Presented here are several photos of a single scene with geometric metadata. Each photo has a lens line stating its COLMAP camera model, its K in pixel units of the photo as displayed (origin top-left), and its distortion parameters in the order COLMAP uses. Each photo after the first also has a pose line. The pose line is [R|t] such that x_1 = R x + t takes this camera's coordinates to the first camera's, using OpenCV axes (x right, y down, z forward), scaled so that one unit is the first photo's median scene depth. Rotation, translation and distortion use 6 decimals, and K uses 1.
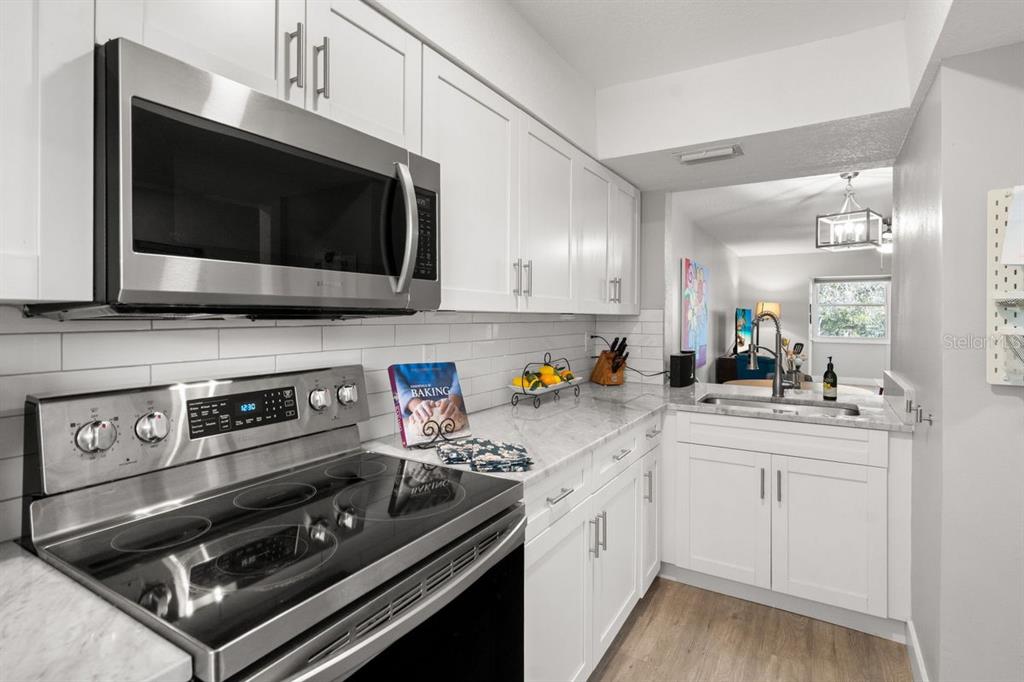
lens RADIAL K [[511.0, 0, 534.0], [0, 511.0, 319.9], [0, 0, 1]] dist [-0.000588, -0.000136]
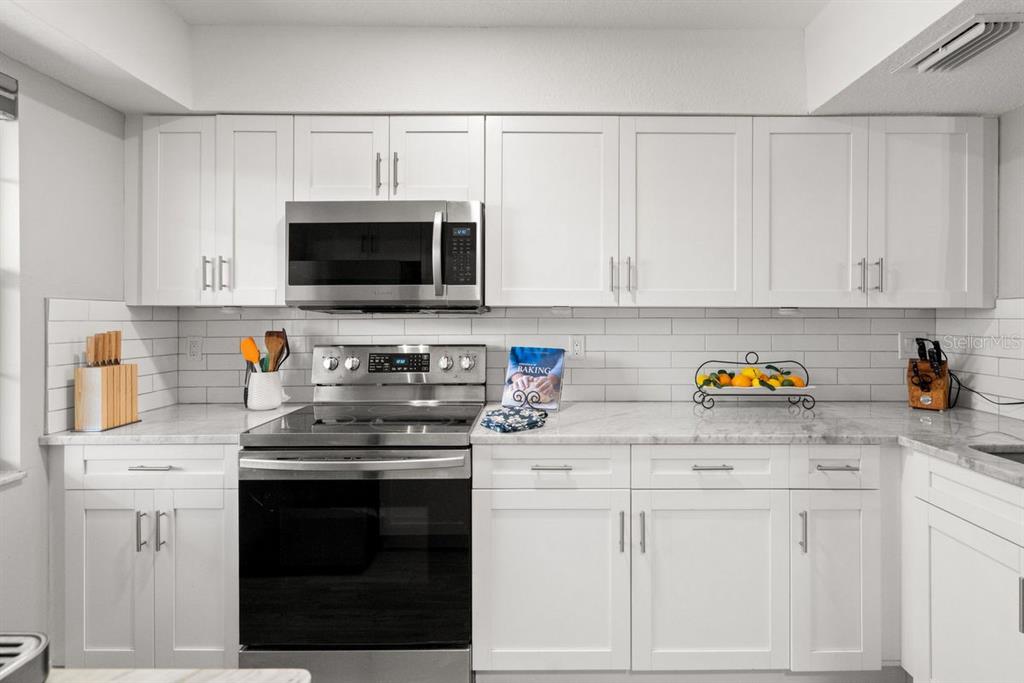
lens RADIAL K [[511.0, 0, 534.0], [0, 511.0, 320.4], [0, 0, 1]] dist [-0.000588, -0.000136]
pose [[0.504693, -0.003697, -0.863291, 0.927883], [-0.003559, 0.999973, -0.006363, 0.025243], [0.863291, 0.006284, 0.504667, 0.360009]]
